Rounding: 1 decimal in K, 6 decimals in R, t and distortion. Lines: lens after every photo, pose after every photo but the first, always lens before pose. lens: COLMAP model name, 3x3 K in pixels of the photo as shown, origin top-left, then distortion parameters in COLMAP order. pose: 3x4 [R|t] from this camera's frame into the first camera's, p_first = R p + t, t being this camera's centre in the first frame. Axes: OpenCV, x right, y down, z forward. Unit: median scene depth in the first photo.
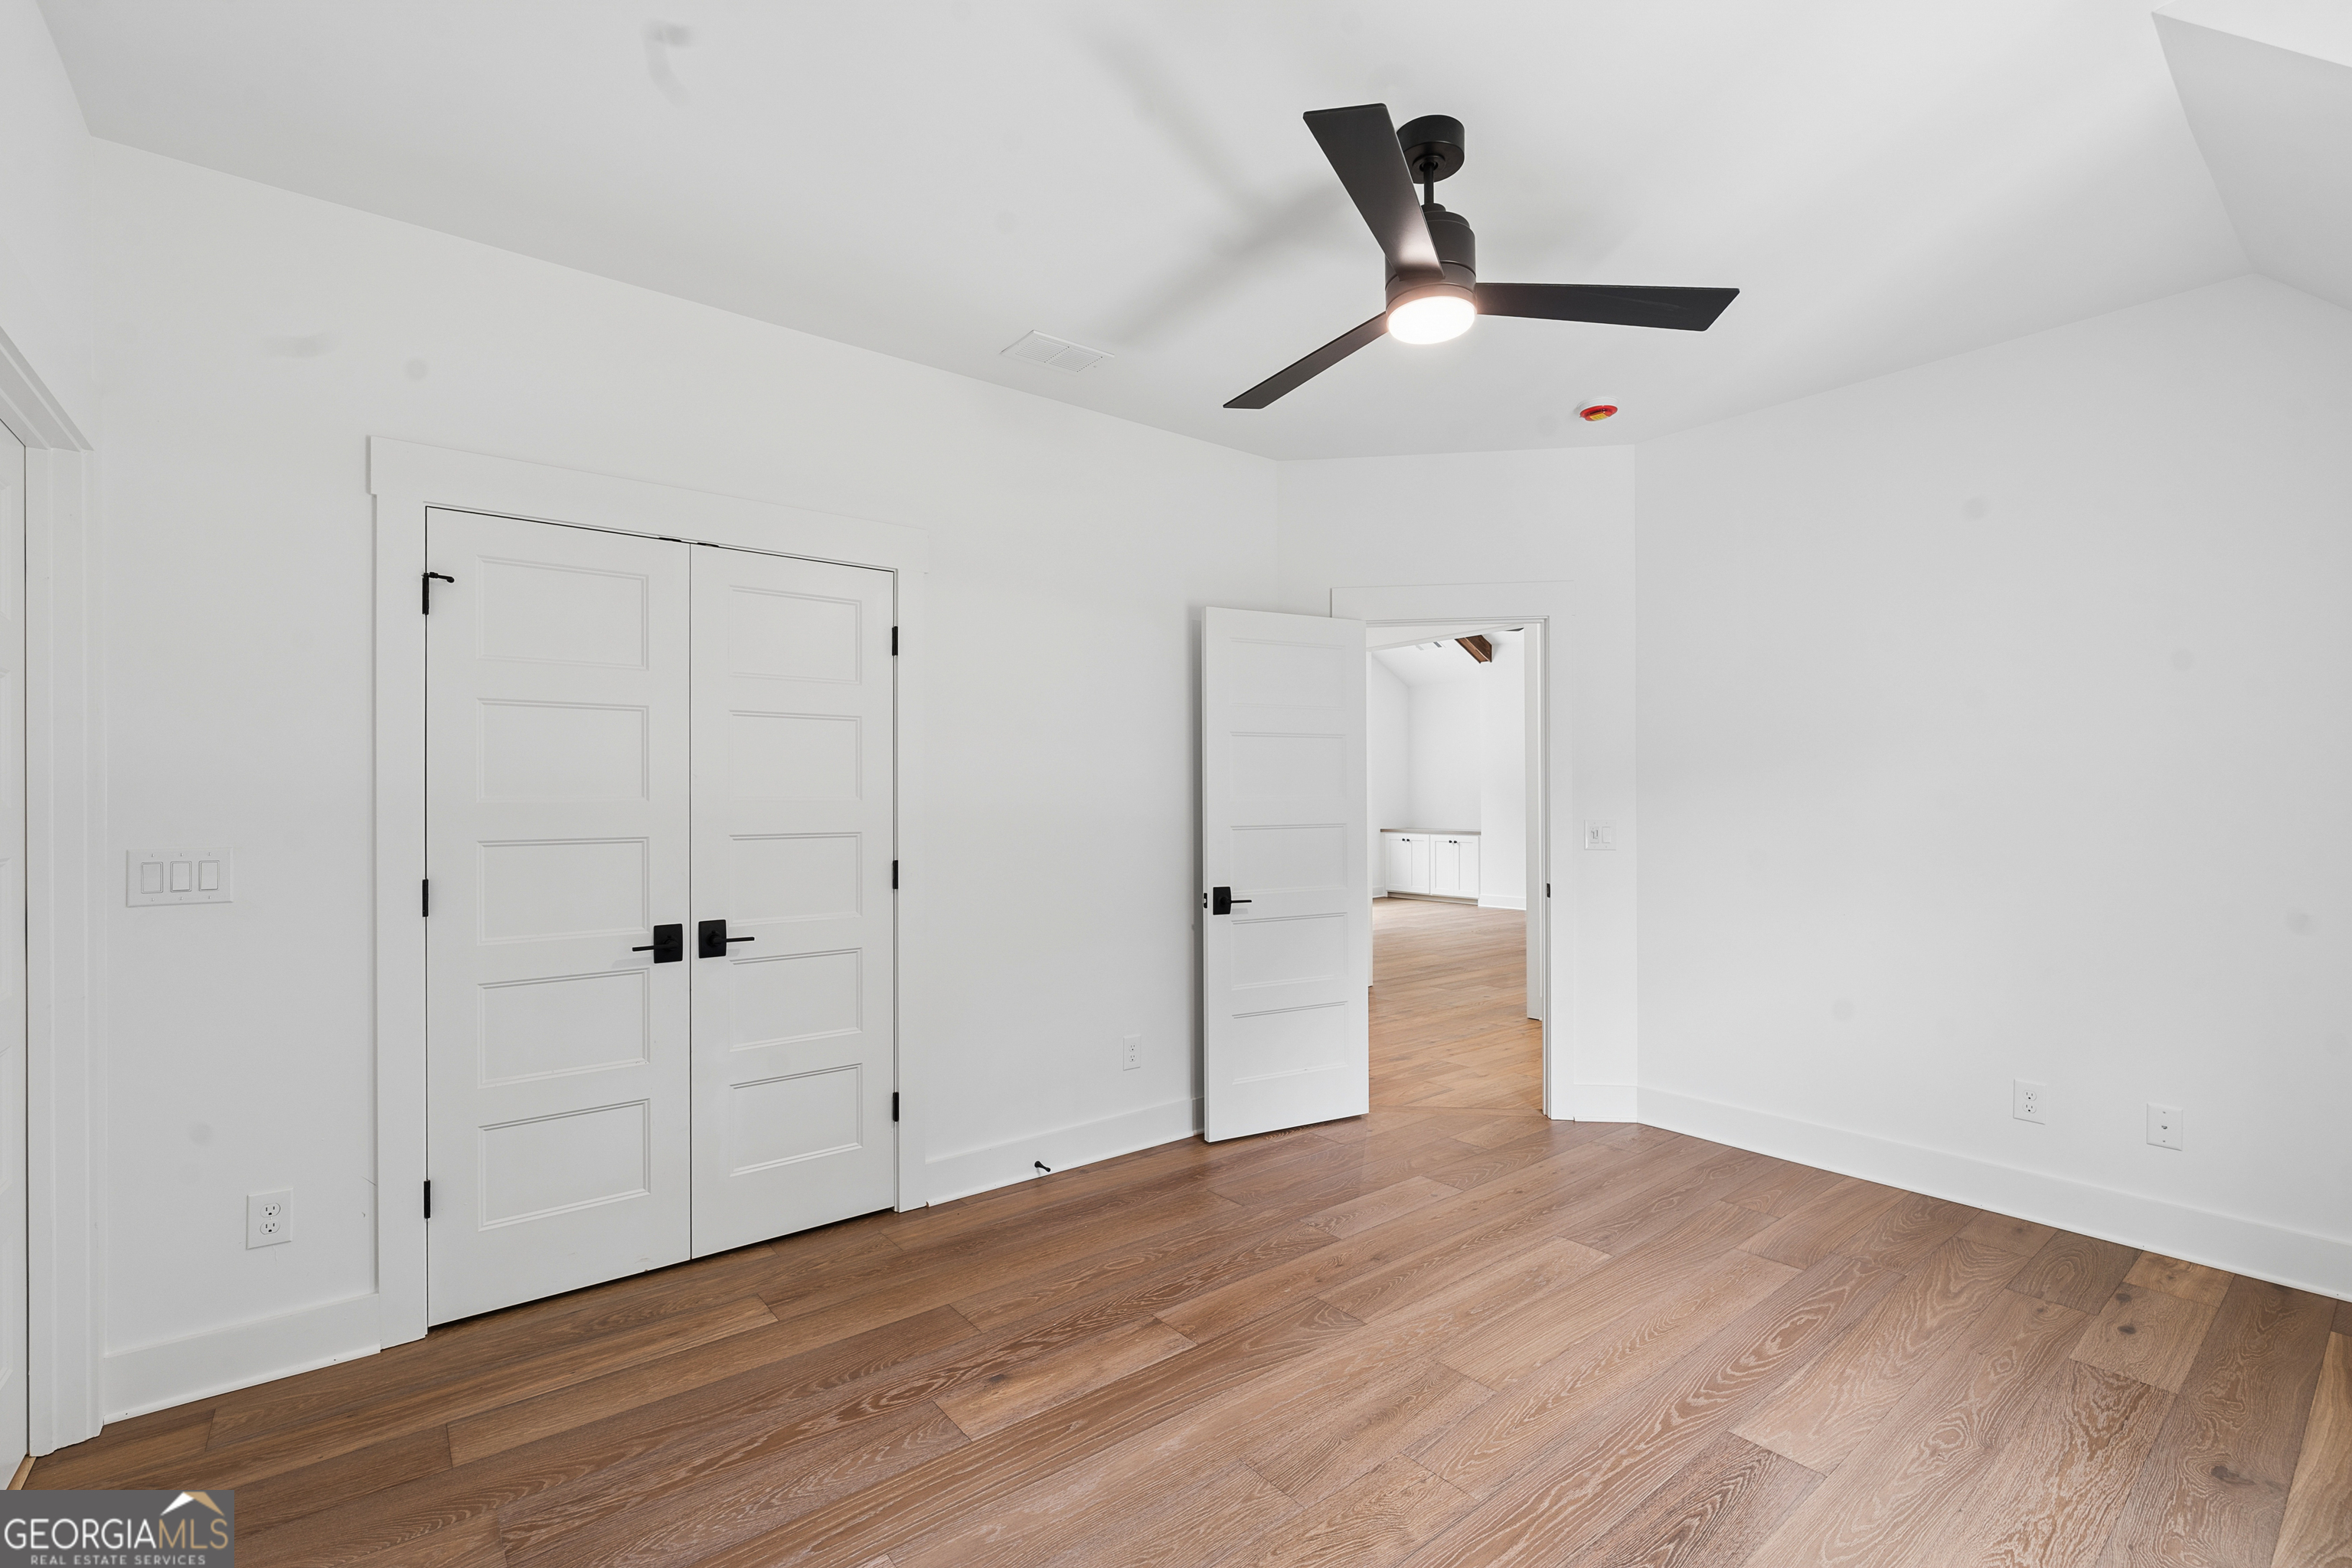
lens RADIAL K [[1053.3, 0, 1171.2], [0, 1053.3, 791.2], [0, 0, 1]] dist [-0.002869, -0.000431]
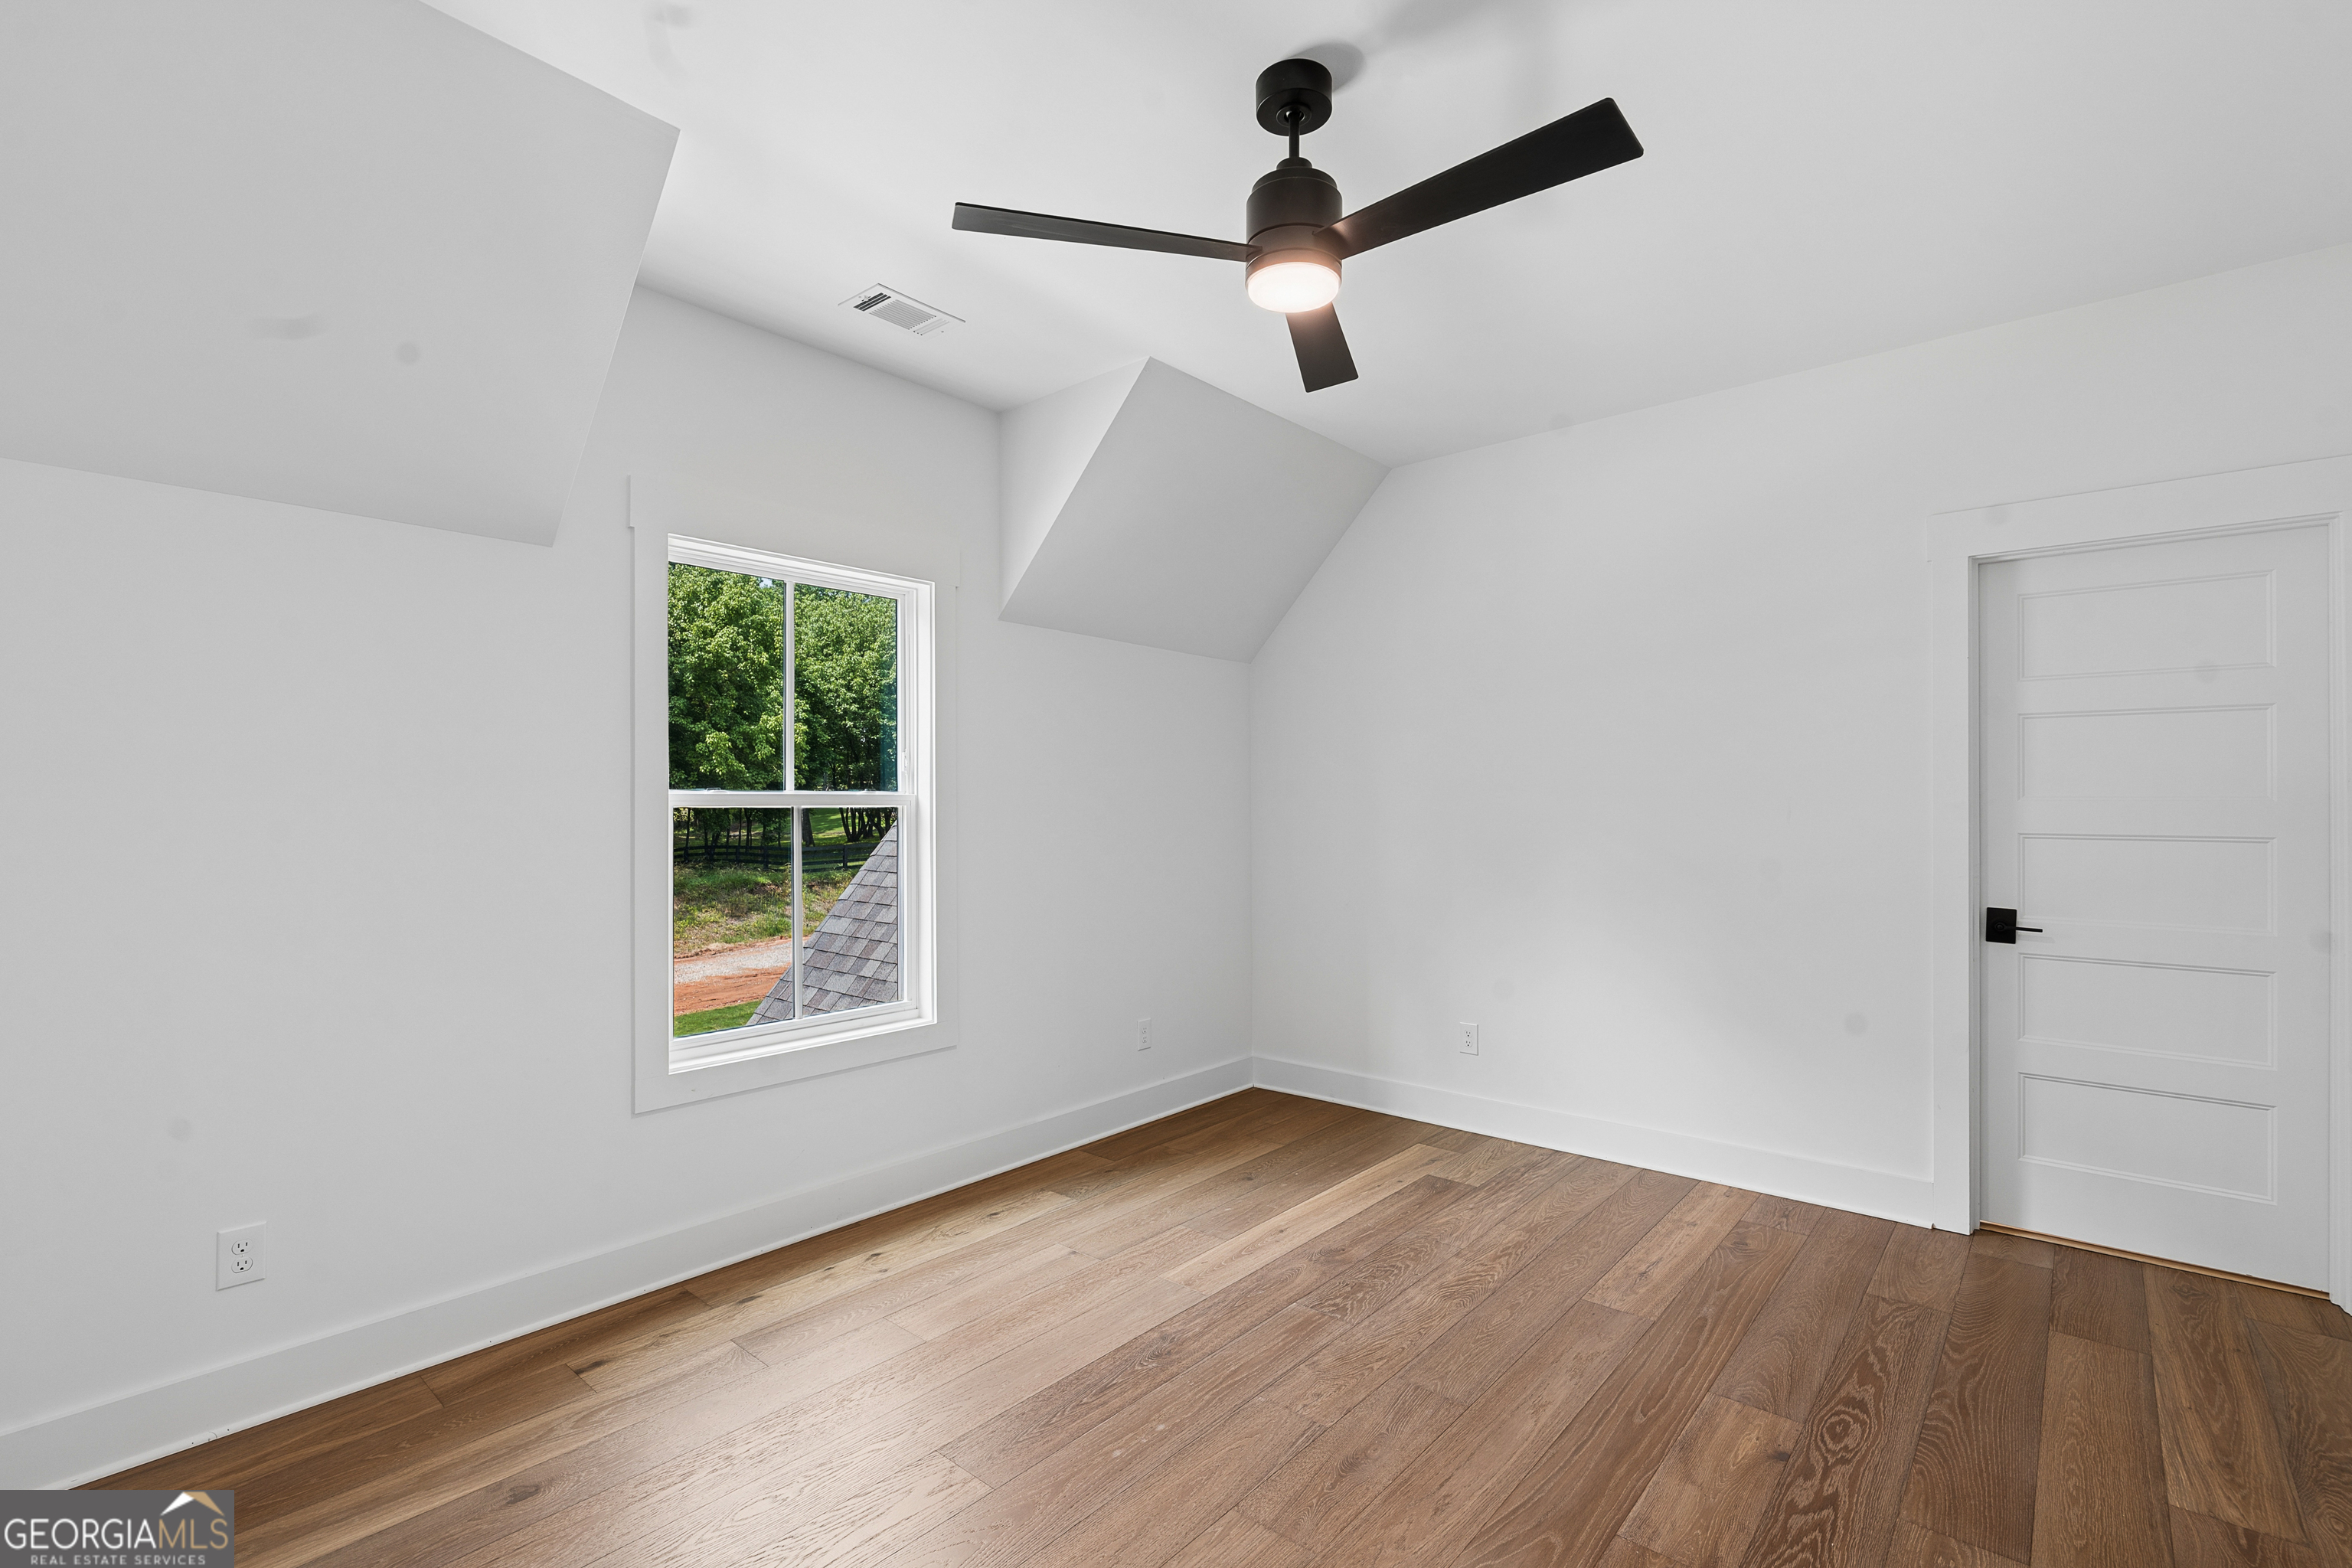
lens RADIAL K [[1053.3, 0, 1171.2], [0, 1053.3, 791.2], [0, 0, 1]] dist [-0.002869, -0.000431]
pose [[-0.983981, 0.005802, -0.178179, 0.509684], [0.009101, 0.999802, -0.017706, 0.011750], [0.178041, -0.019044, -0.983839, 1.848065]]
